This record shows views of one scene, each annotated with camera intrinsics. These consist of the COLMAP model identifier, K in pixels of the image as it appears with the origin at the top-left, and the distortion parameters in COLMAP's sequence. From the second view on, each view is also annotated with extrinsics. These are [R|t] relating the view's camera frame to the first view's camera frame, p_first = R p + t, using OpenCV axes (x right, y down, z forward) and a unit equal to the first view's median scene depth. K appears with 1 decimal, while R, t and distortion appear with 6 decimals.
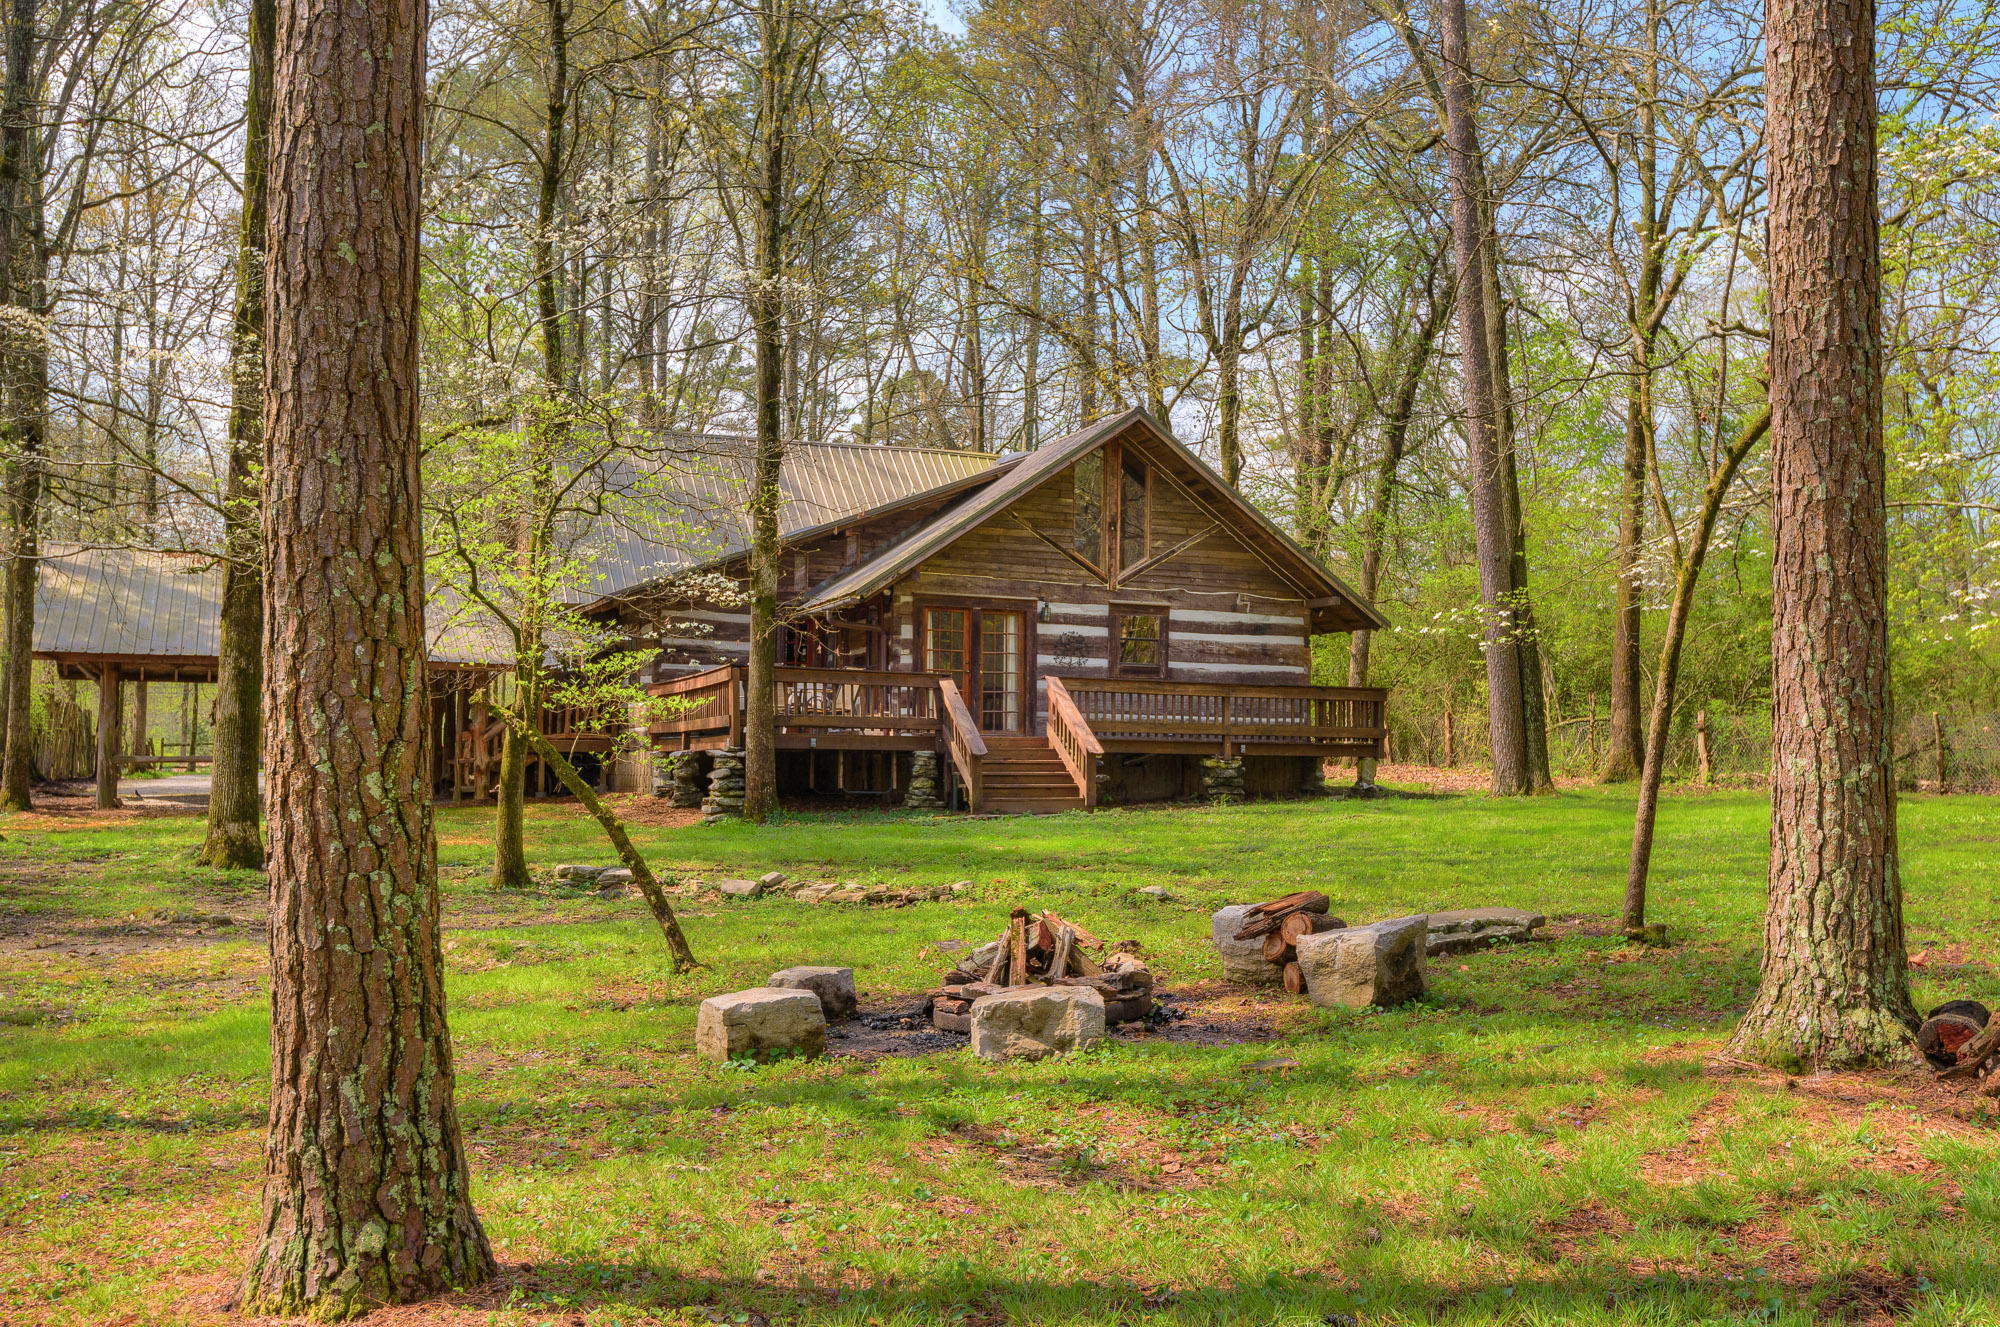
lens RADIAL K [[1972.5, 0, 1000.0], [0, 1972.5, 663.5], [0, 0, 1]] dist [-0.061864, 0.233932]
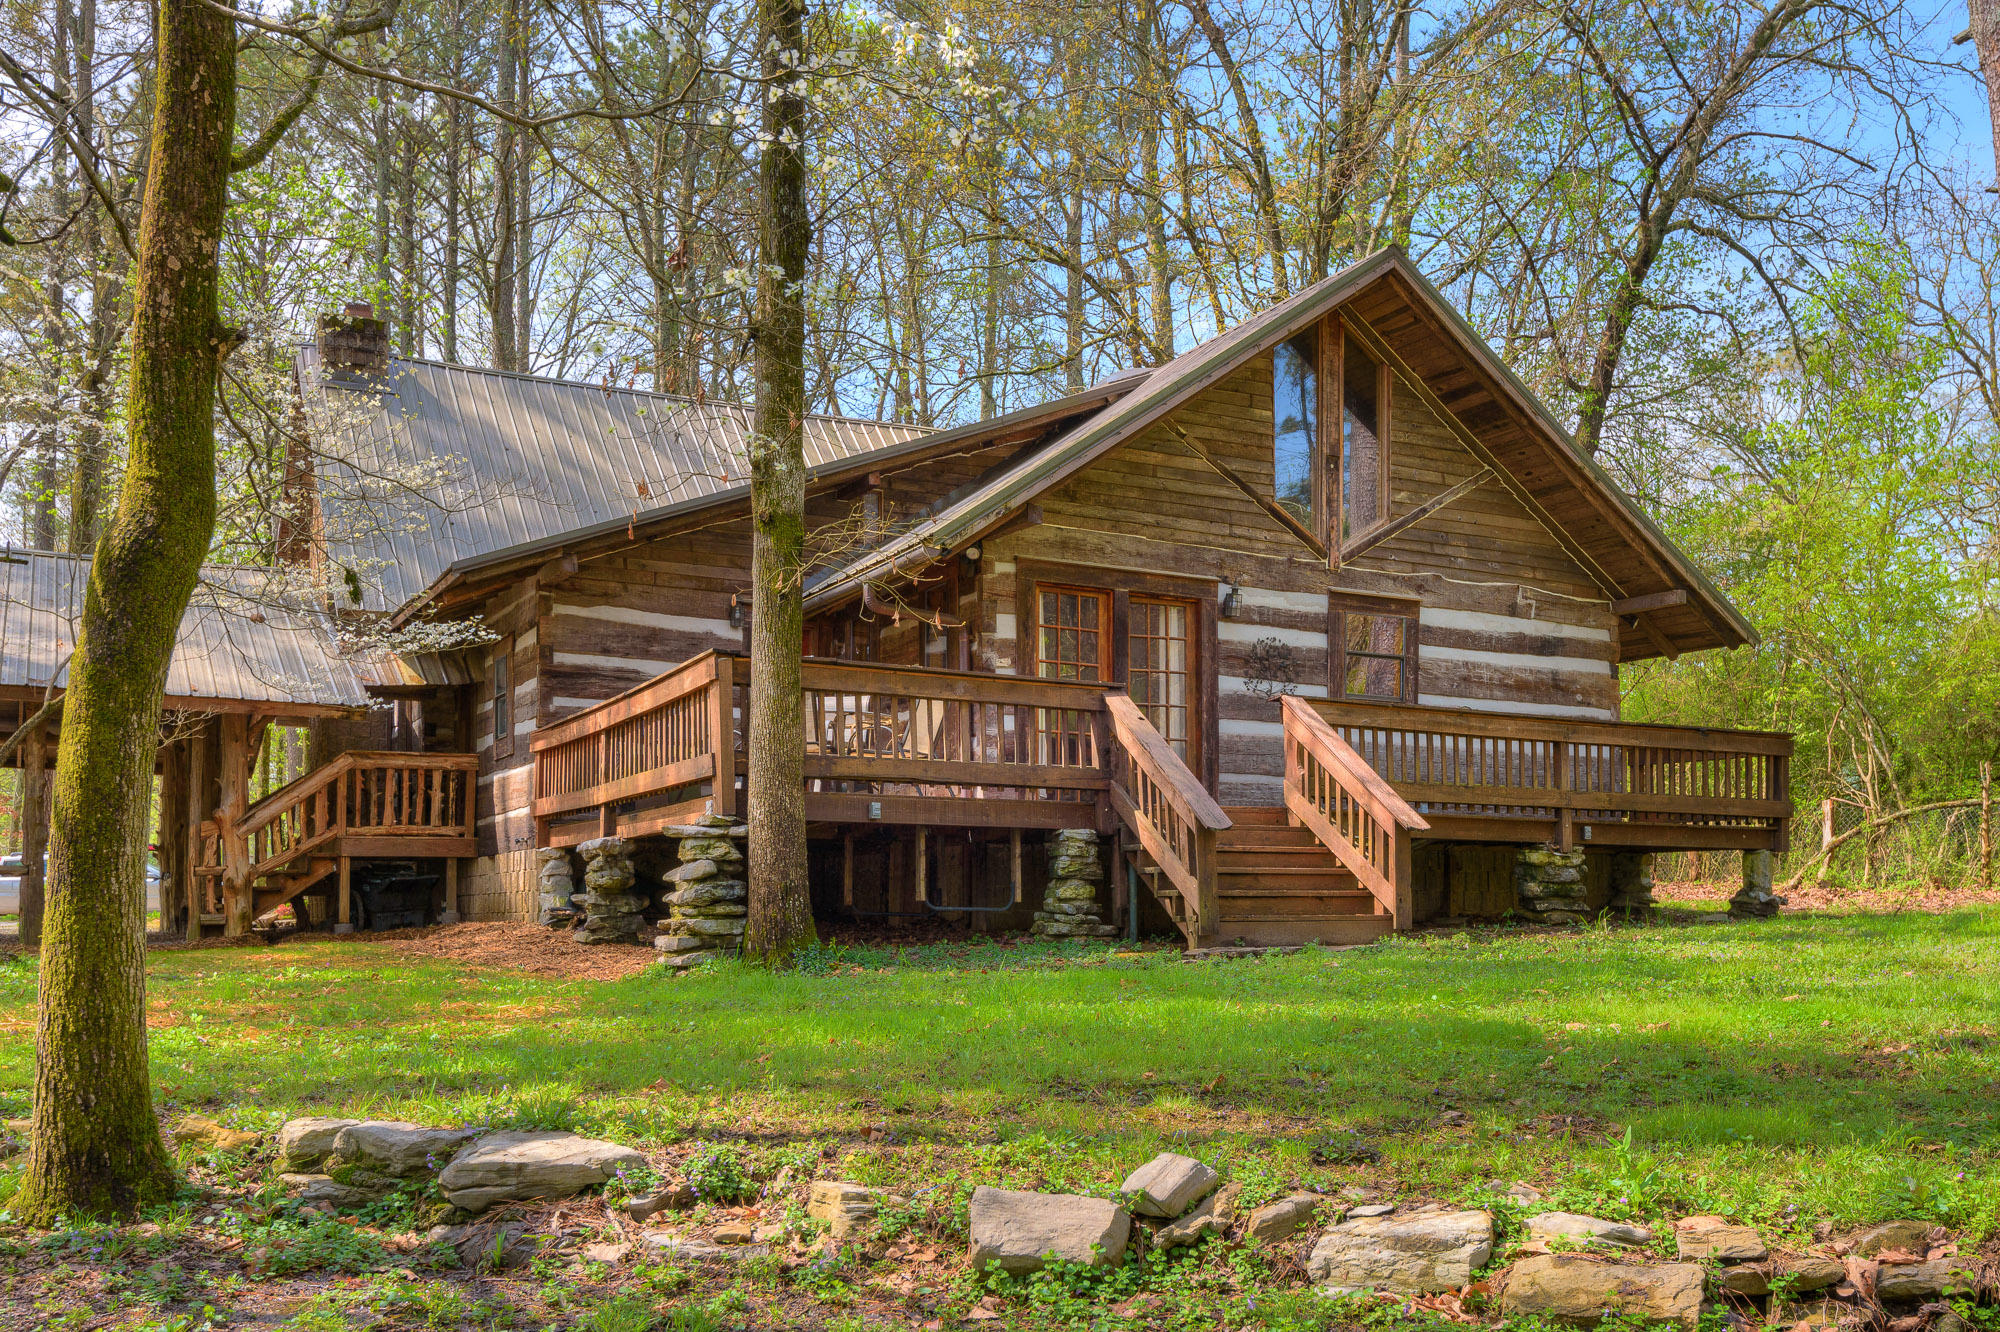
lens RADIAL K [[1770.4, 0, 1005.8], [0, 1770.4, 911.2], [0, 0, 1]] dist [0.001684, 0.002394]
pose [[0.994513, -0.007838, 0.104323, -0.100289], [0.002954, 0.998896, 0.046892, 0.041071], [-0.104576, -0.046326, 0.993437, 0.496329]]
